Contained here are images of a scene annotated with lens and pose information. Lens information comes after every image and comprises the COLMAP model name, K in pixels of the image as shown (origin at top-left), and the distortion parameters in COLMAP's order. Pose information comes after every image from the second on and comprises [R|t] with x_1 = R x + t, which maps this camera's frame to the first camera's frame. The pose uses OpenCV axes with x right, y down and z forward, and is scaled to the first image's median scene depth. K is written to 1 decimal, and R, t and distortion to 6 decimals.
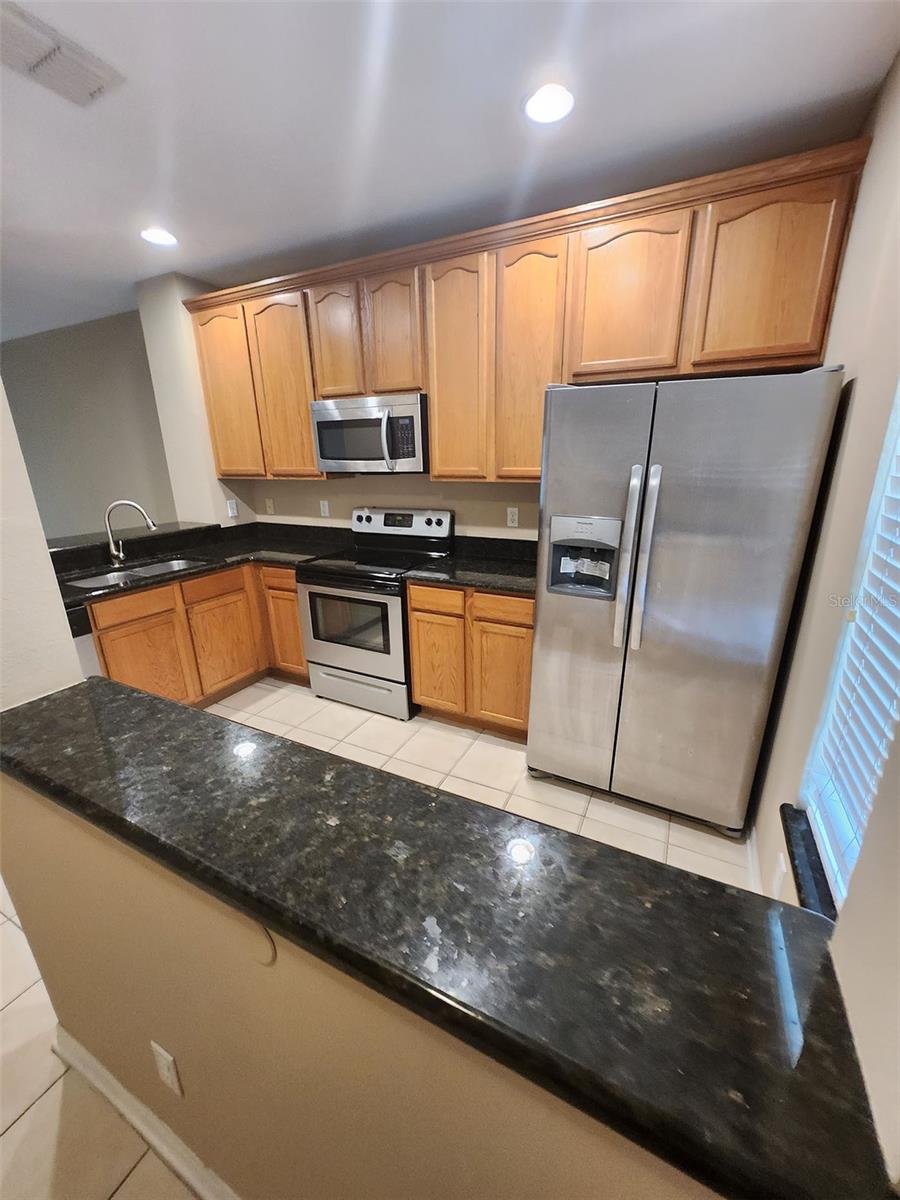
lens RADIAL K [[469.6, 0, 453.2], [0, 469.6, 603.1], [0, 0, 1]] dist [0.000976, -0.000343]
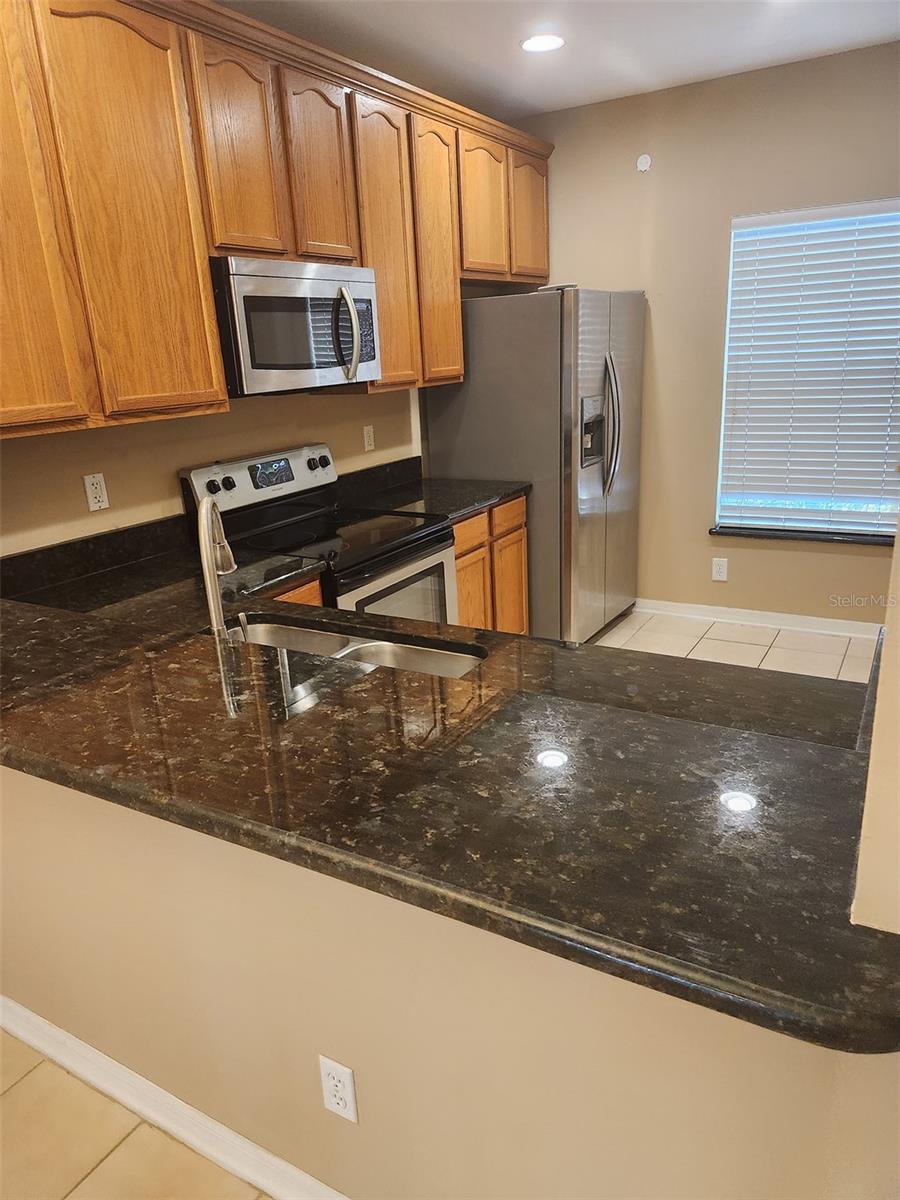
lens RADIAL K [[825.7, 0, 451.4], [0, 825.7, 606.2], [0, 0, 1]] dist [0.047040, -0.023426]
pose [[0.067646, -0.289693, 0.954726, -1.230273], [0.349072, 0.903310, 0.249359, -0.223677], [-0.934651, 0.316400, 0.162229, 0.736280]]
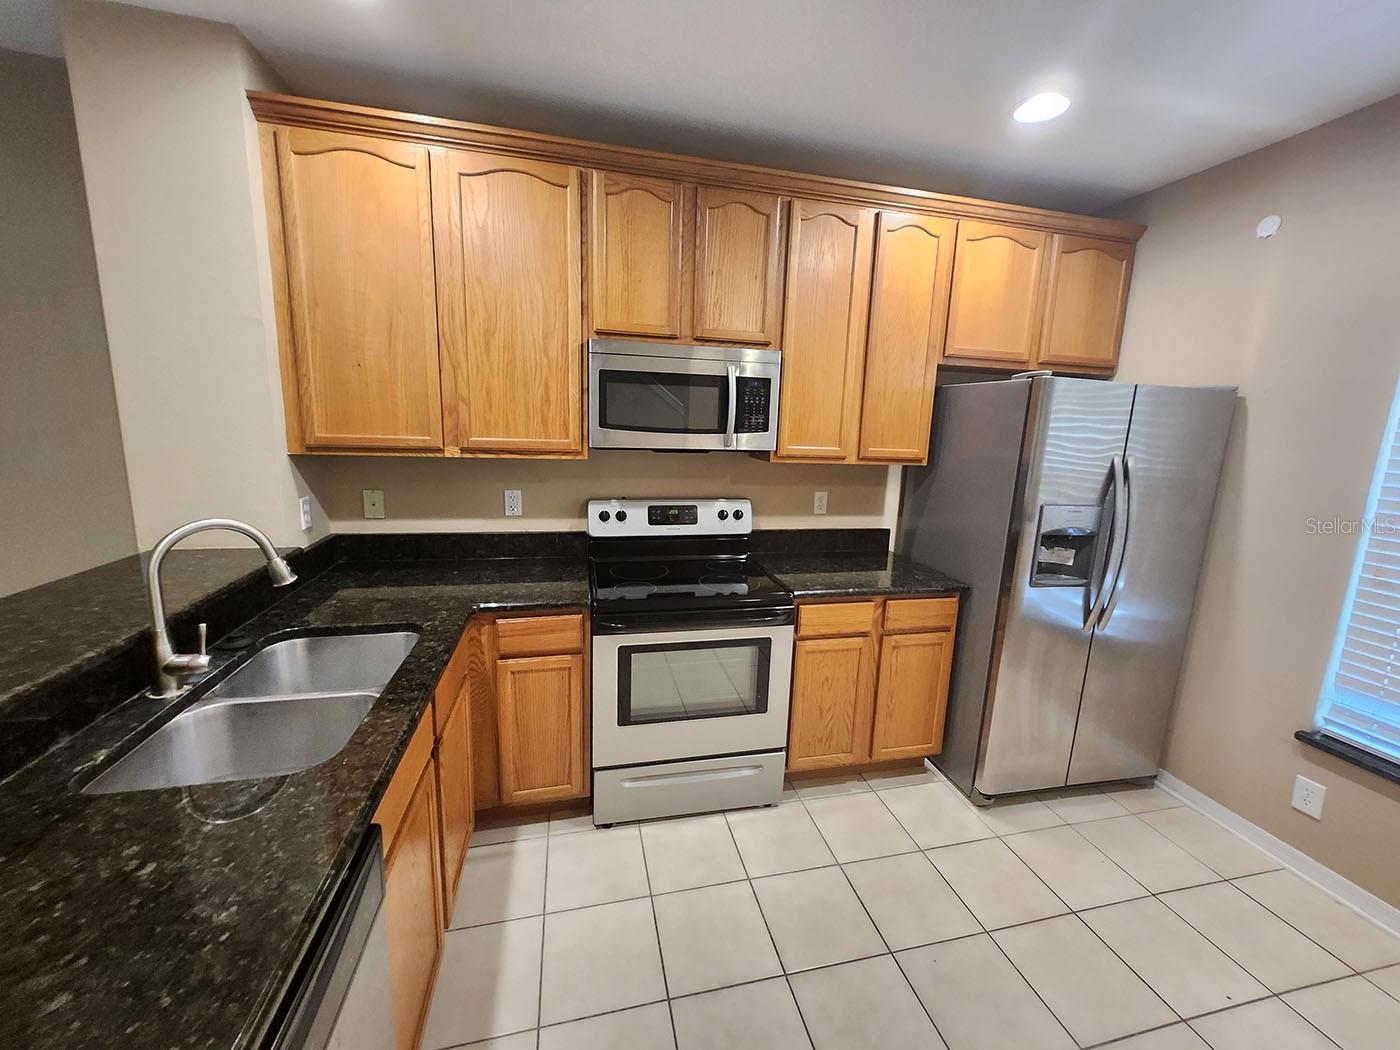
lens RADIAL K [[547.9, 0, 703.2], [0, 547.9, 510.8], [0, 0, 1]] dist [0.000976, -0.000343]
pose [[0.766409, -0.065780, 0.638976, -0.652654], [0.148124, 0.986032, -0.076156, -0.124262], [-0.625041, 0.153014, 0.765448, 0.382142]]
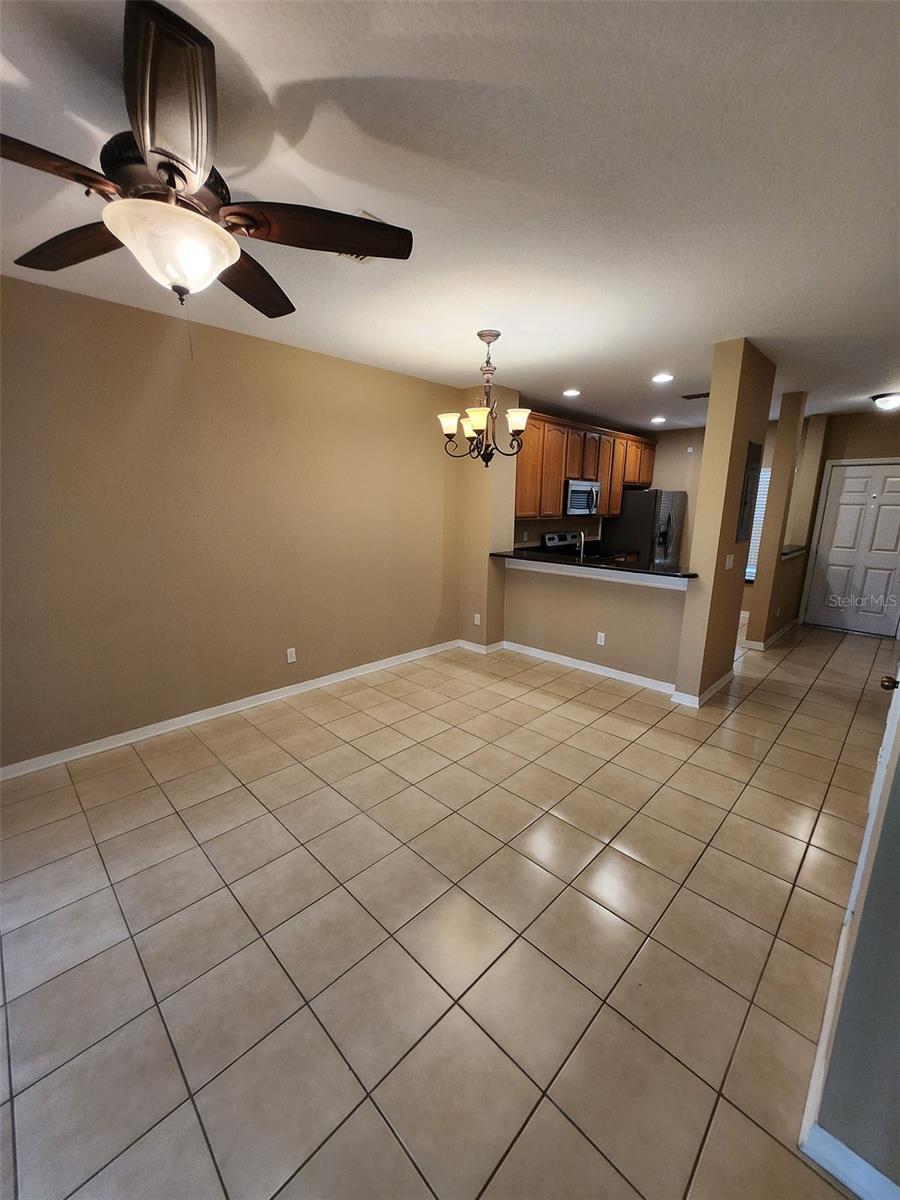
lens RADIAL K [[469.6, 0, 456.9], [0, 469.6, 603.4], [0, 0, 1]] dist [0.000976, -0.000343]
pose [[0.311715, -0.184875, 0.932017, -2.374800], [0.272283, 0.957132, 0.098792, -0.249755], [-0.910327, 0.222977, 0.348690, 0.841064]]
